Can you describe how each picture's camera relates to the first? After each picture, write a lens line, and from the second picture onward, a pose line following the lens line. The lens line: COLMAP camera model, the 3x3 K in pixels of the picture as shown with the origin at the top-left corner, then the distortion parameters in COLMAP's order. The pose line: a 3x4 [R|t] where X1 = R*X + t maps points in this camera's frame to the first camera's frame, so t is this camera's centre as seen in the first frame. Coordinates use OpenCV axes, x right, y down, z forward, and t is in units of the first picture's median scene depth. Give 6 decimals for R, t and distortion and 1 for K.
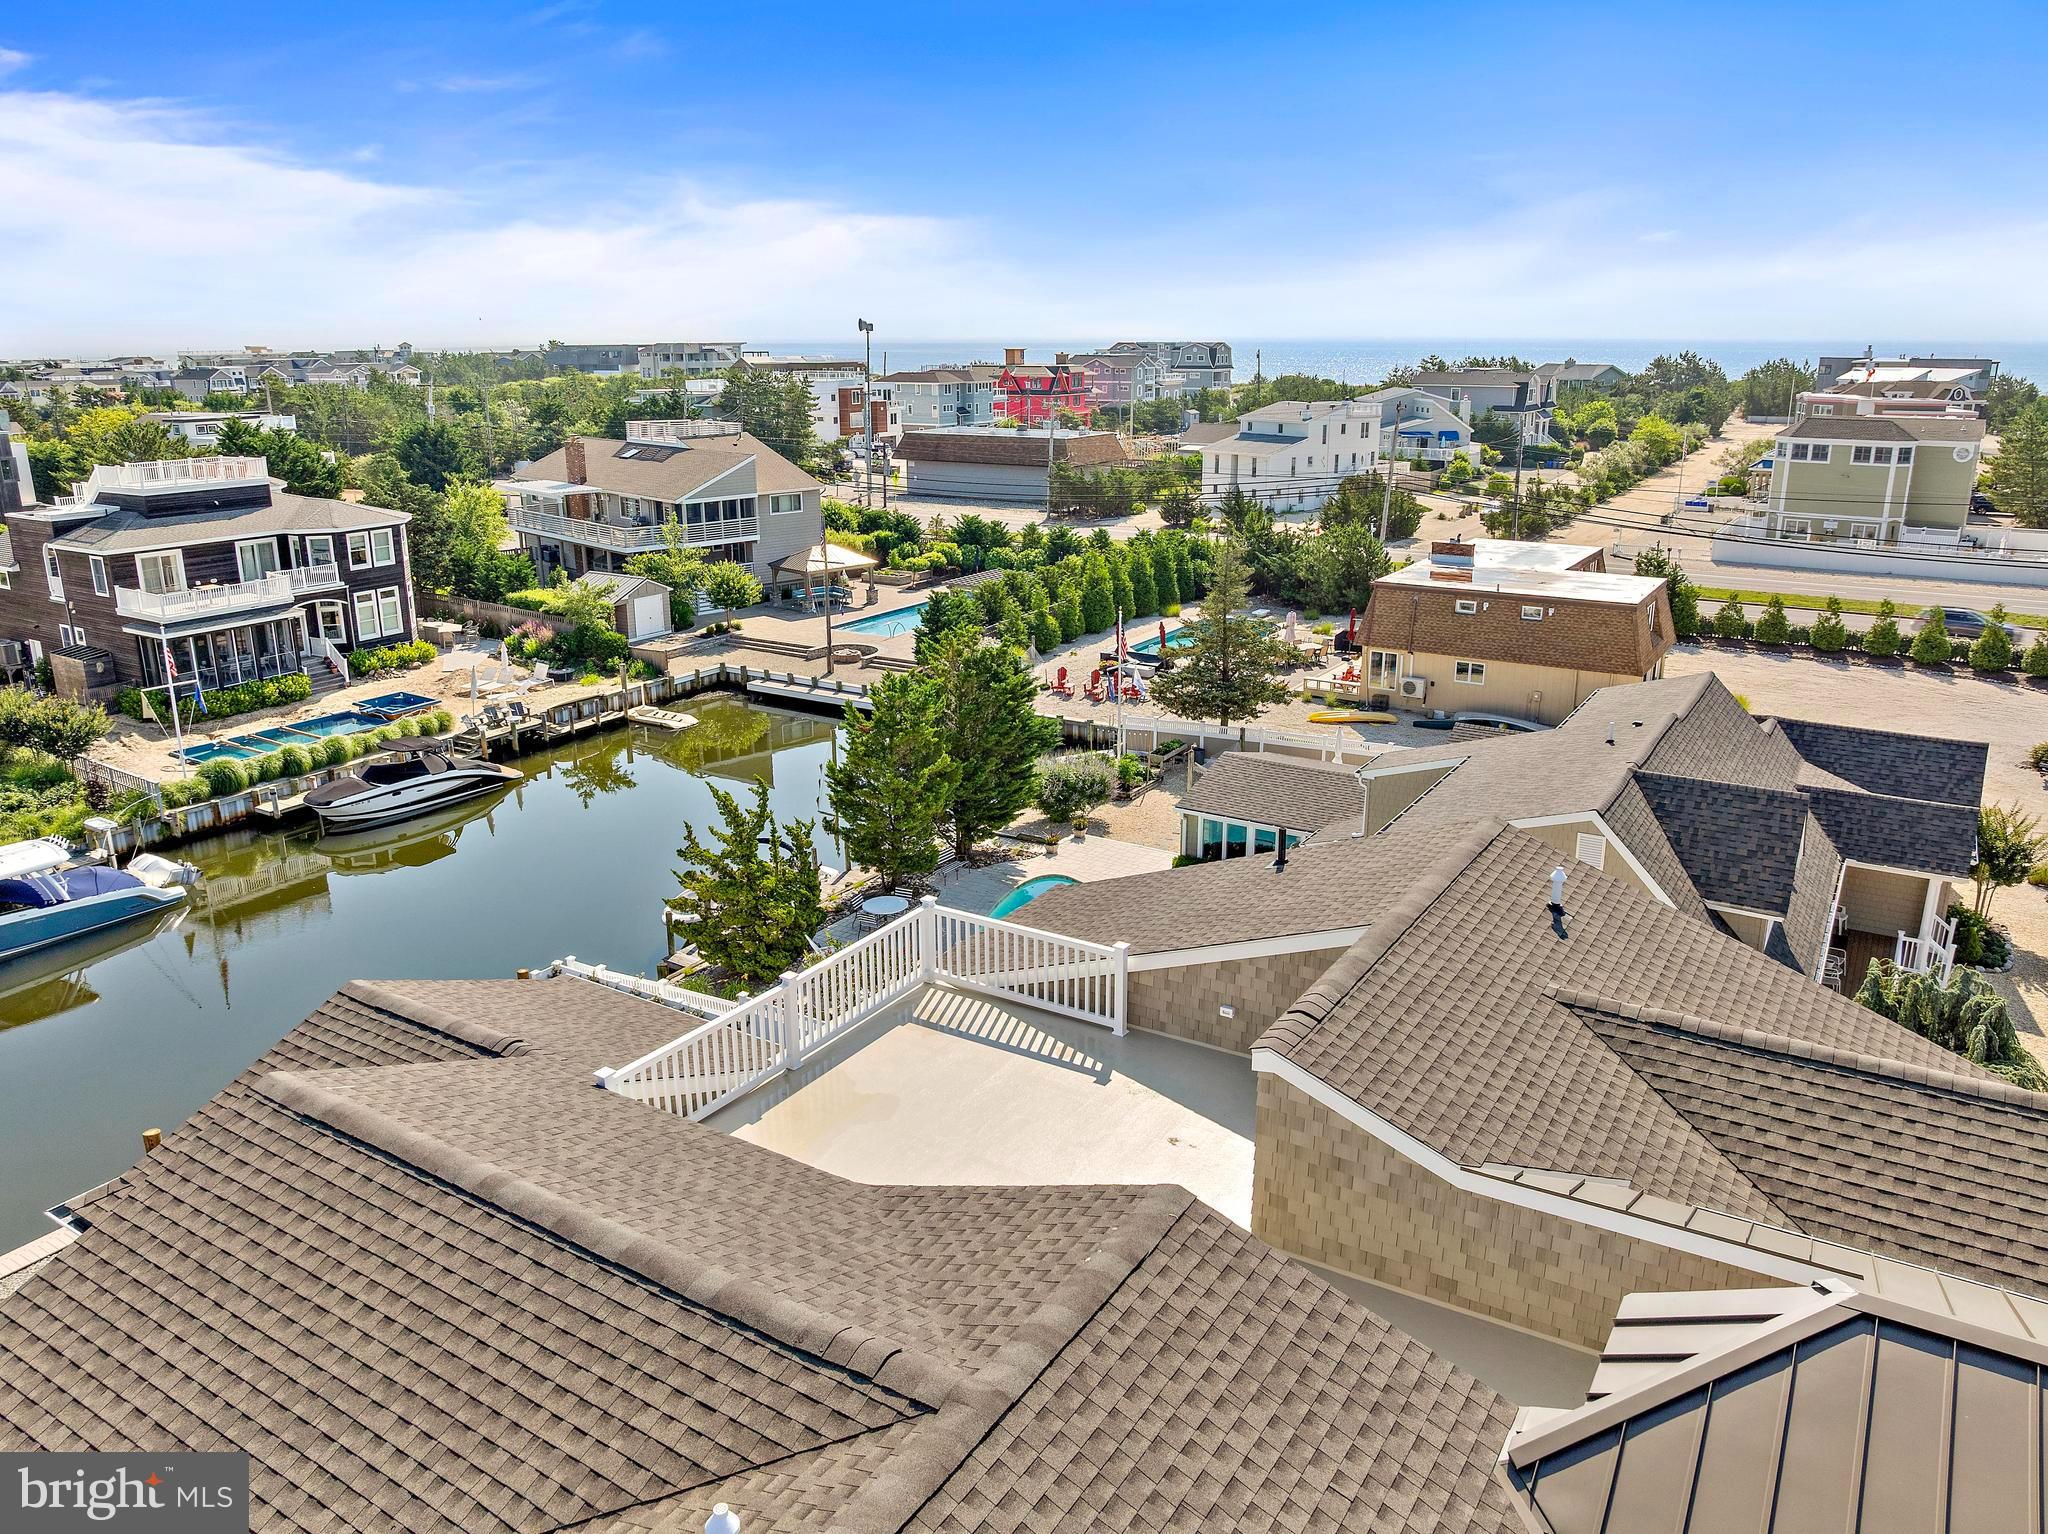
lens RADIAL K [[1437.9, 0, 1033.0], [0, 1437.9, 753.1], [0, 0, 1]] dist [-0.023185, -0.001475]
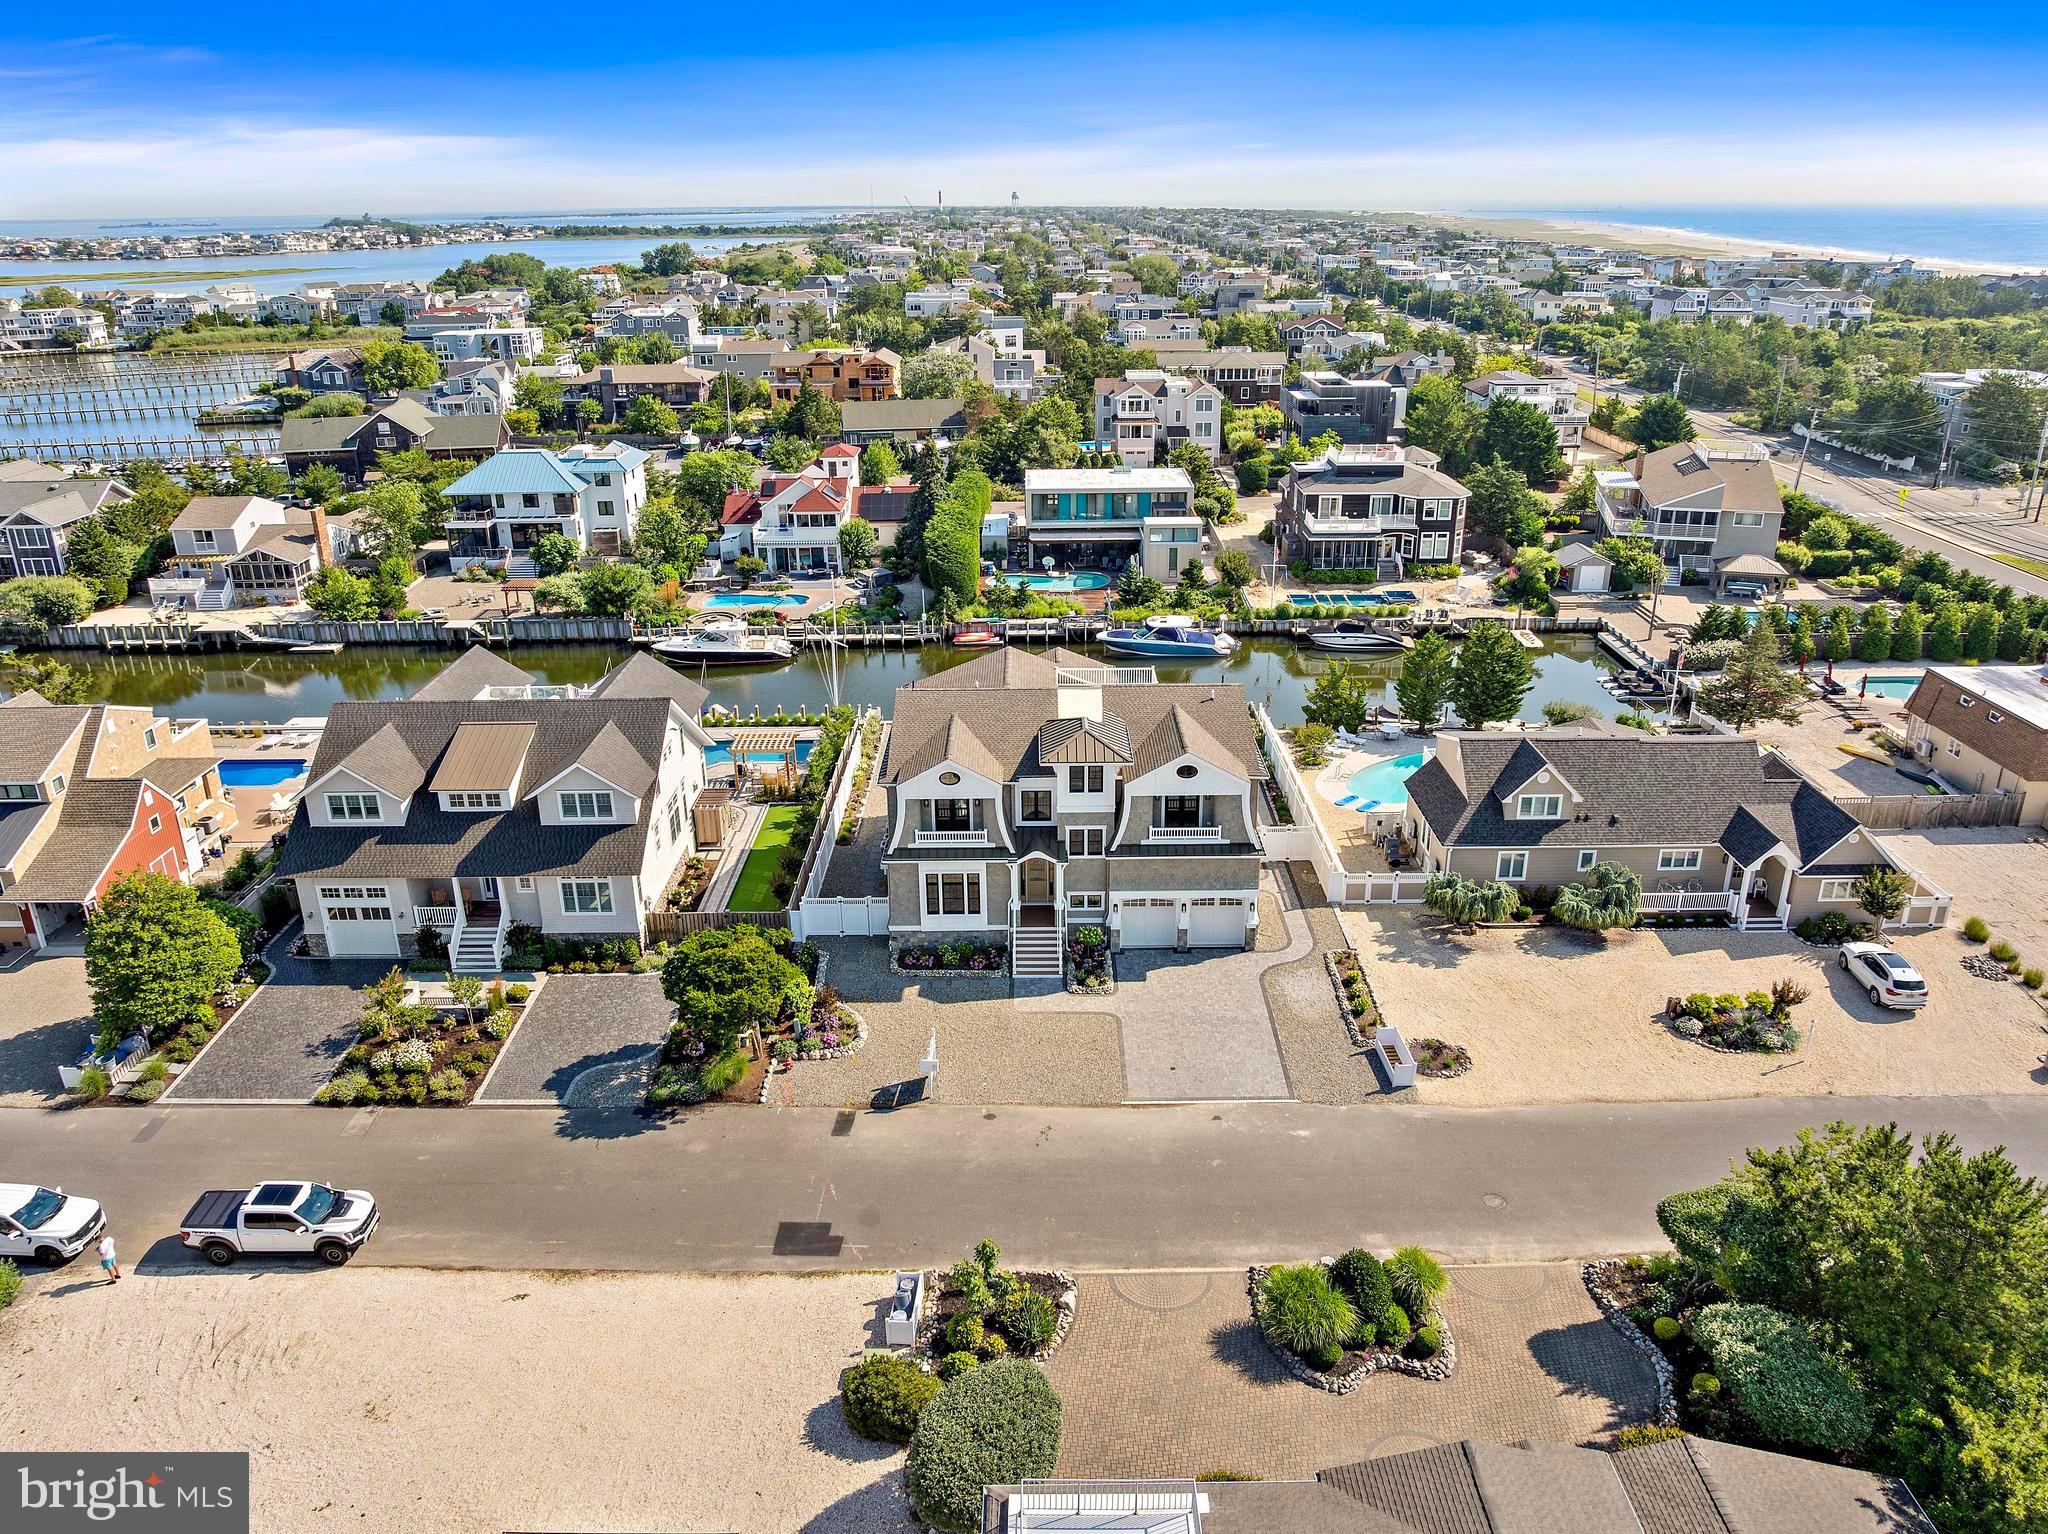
lens RADIAL K [[1437.9, 0, 1033.0], [0, 1437.9, 753.1], [0, 0, 1]] dist [-0.023185, -0.001475]
pose [[0.526920, 0.304664, -0.793433, 0.954493], [-0.231257, 0.949715, 0.211096, -0.139776], [0.817848, 0.072256, 0.570879, -0.505976]]
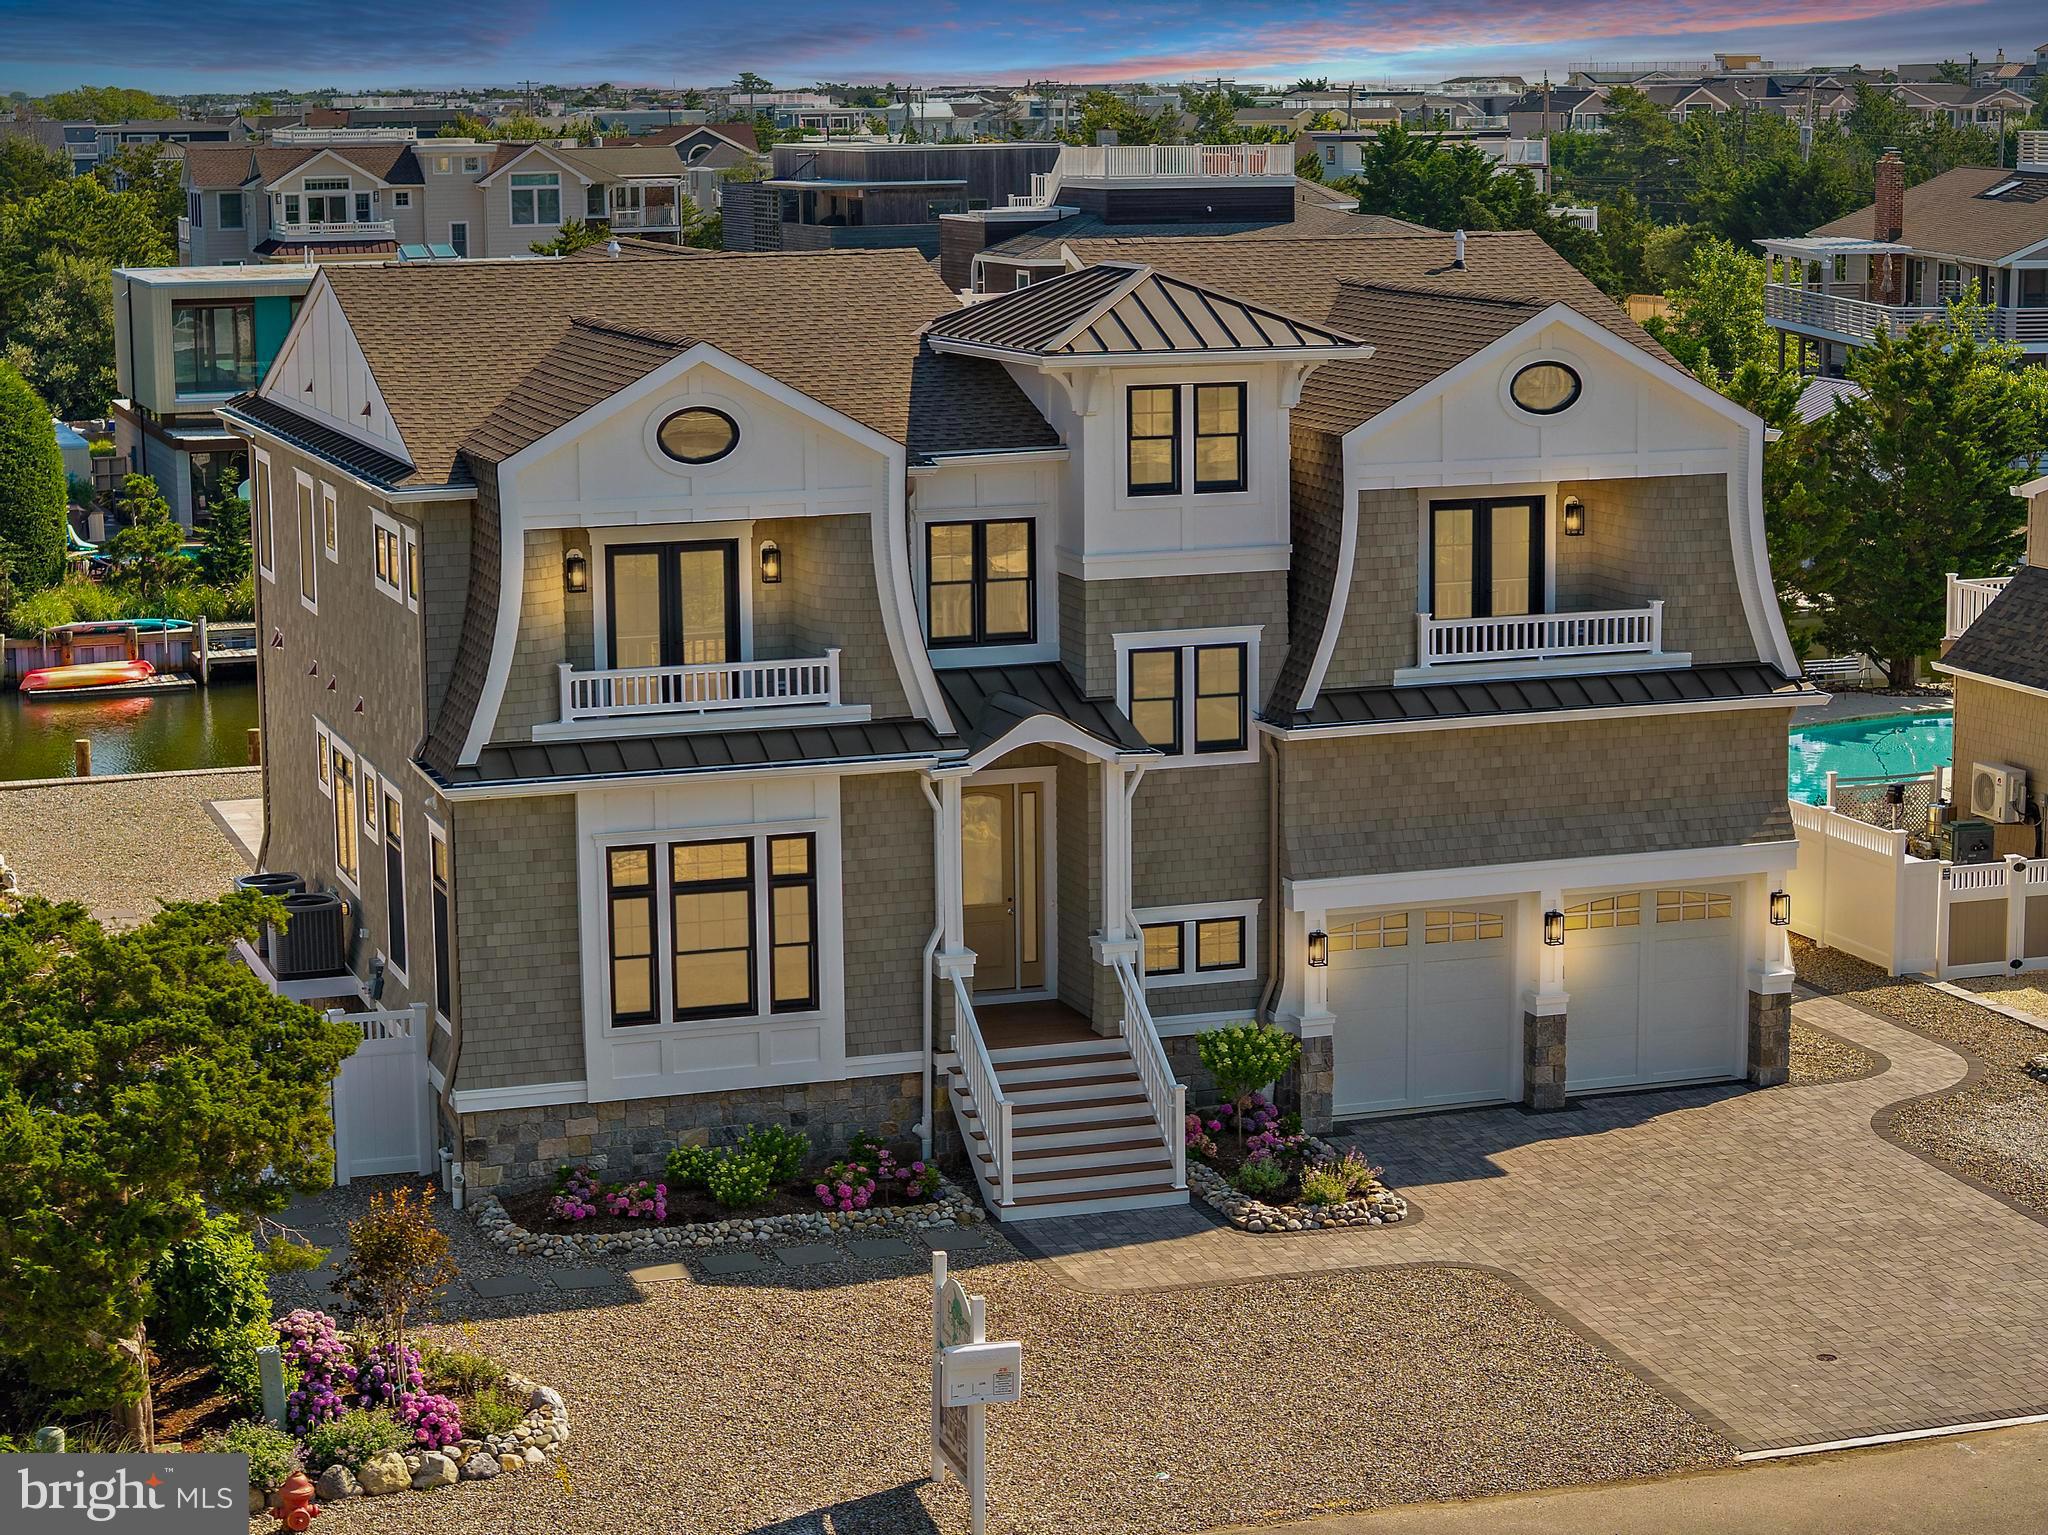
lens RADIAL K [[4124.7, 0, 1024.0], [0, 4124.7, 767.5], [0, 0, 1]] dist [-0.211032, 1.456755]
pose [[0.772157, 0.099061, -0.627663, 0.618614], [-0.170101, 0.983948, -0.053968, 0.210306], [0.612242, 0.148438, 0.776612, -0.498507]]
